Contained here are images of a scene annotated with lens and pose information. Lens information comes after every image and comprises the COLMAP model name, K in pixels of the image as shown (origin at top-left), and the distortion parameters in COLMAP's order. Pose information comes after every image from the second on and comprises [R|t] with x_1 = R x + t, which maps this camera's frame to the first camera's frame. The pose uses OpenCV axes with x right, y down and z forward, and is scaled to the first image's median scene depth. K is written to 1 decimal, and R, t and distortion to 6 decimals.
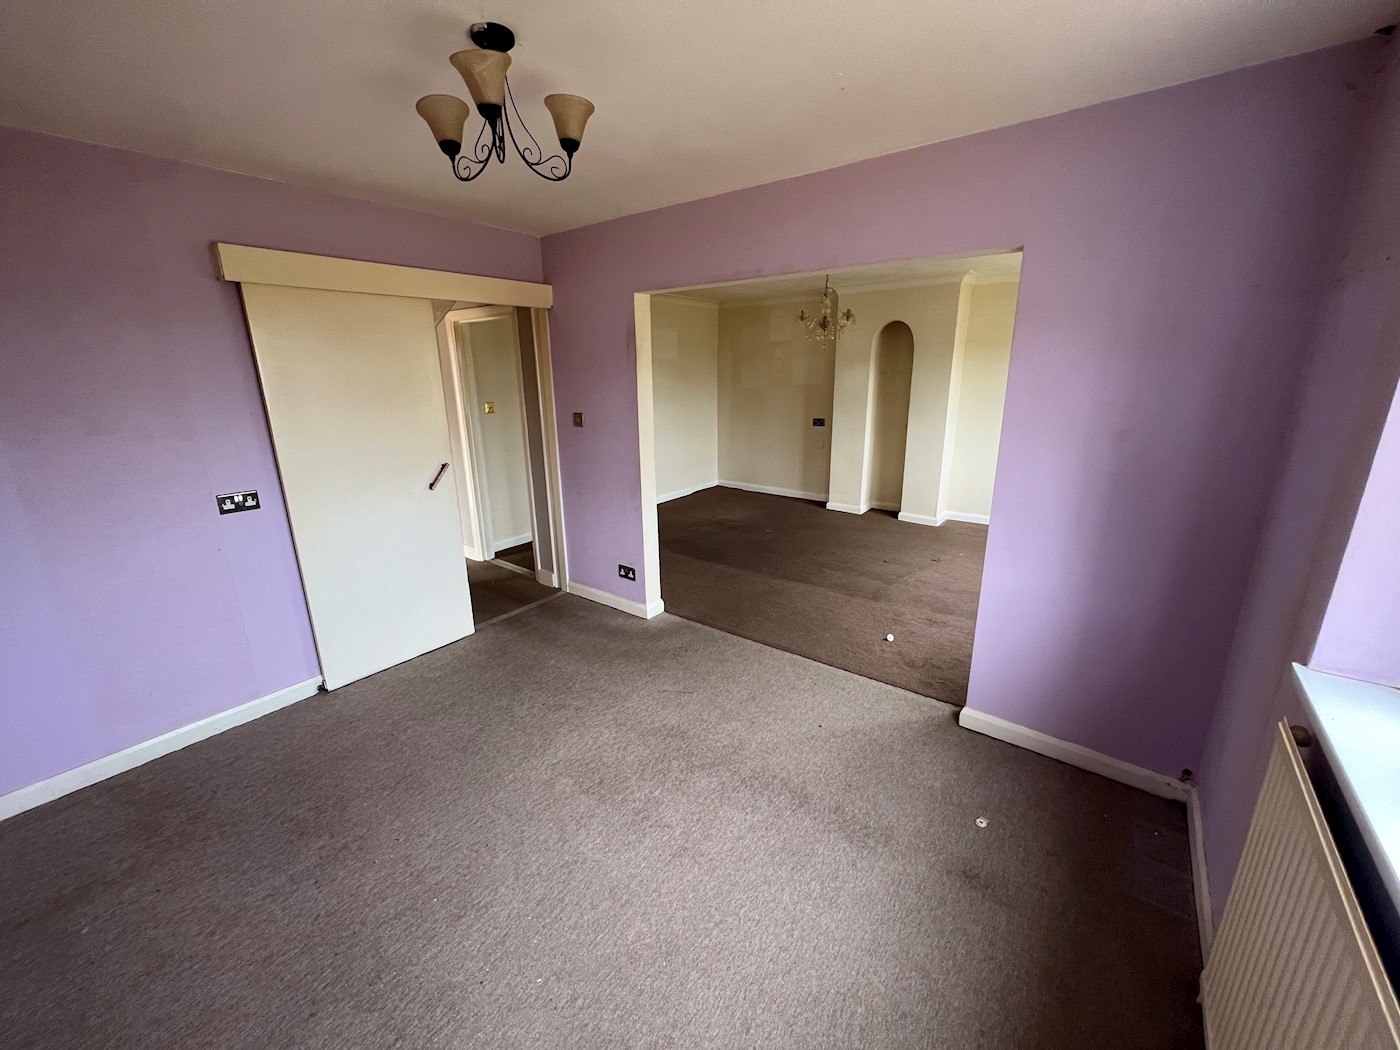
lens RADIAL K [[560.1, 0, 694.9], [0, 560.1, 524.0], [0, 0, 1]] dist [-0.000021, 0.000505]
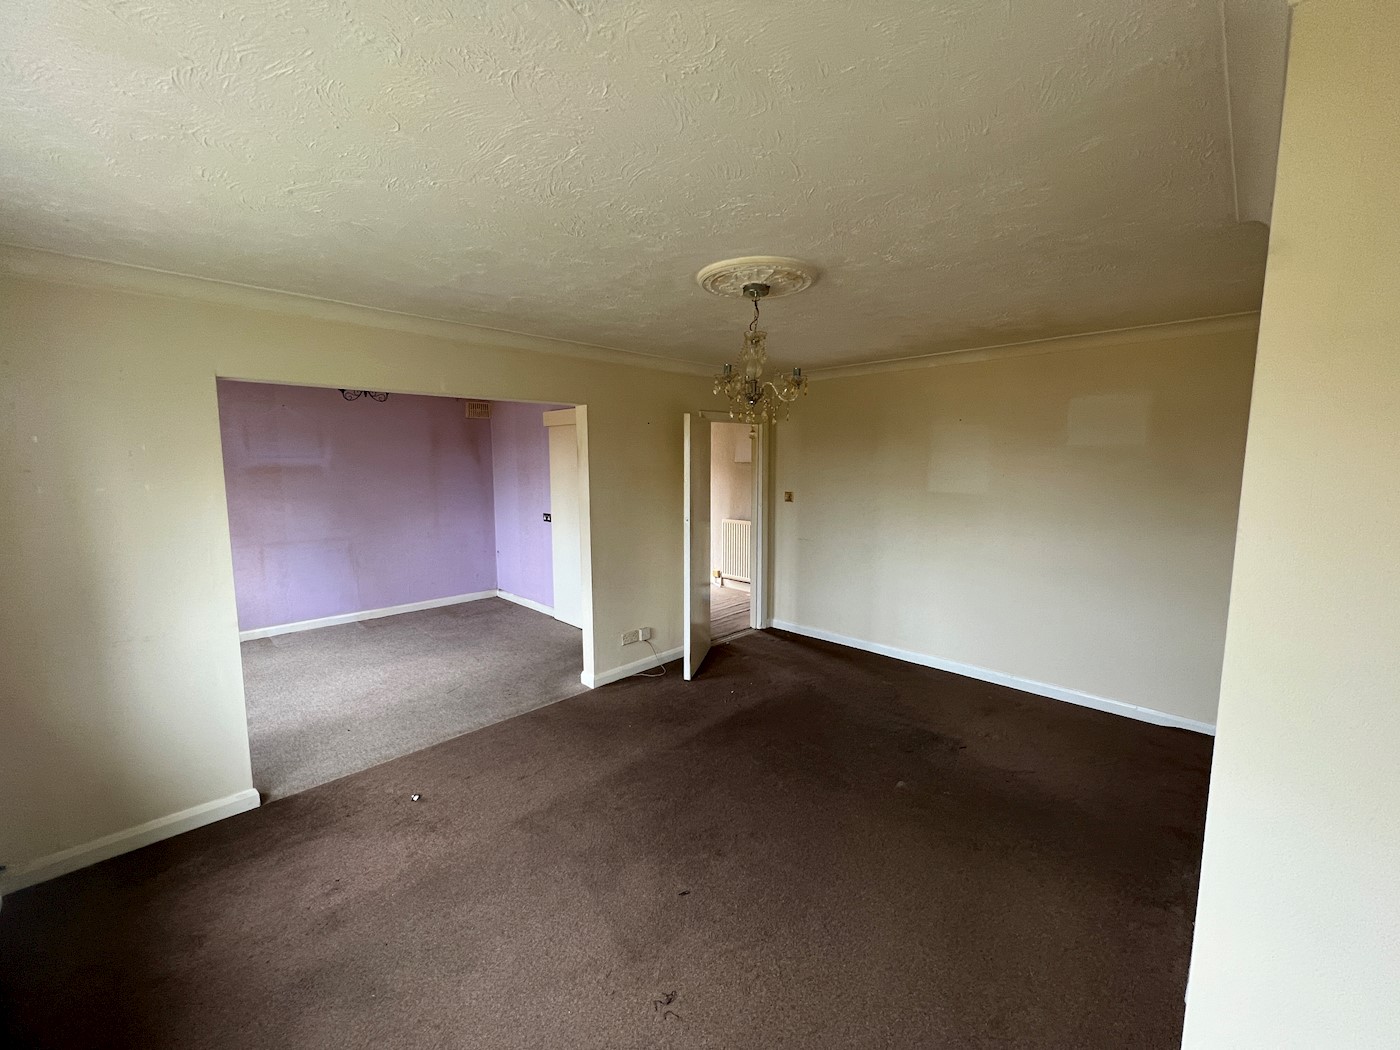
lens RADIAL K [[560.1, 0, 694.9], [0, 560.1, 524.0], [0, 0, 1]] dist [-0.000021, 0.000505]
pose [[-0.133242, 0.117871, -0.984049, 1.006769], [-0.262498, 0.953246, 0.149724, -0.378730], [0.955689, 0.278260, -0.096071, 1.319198]]
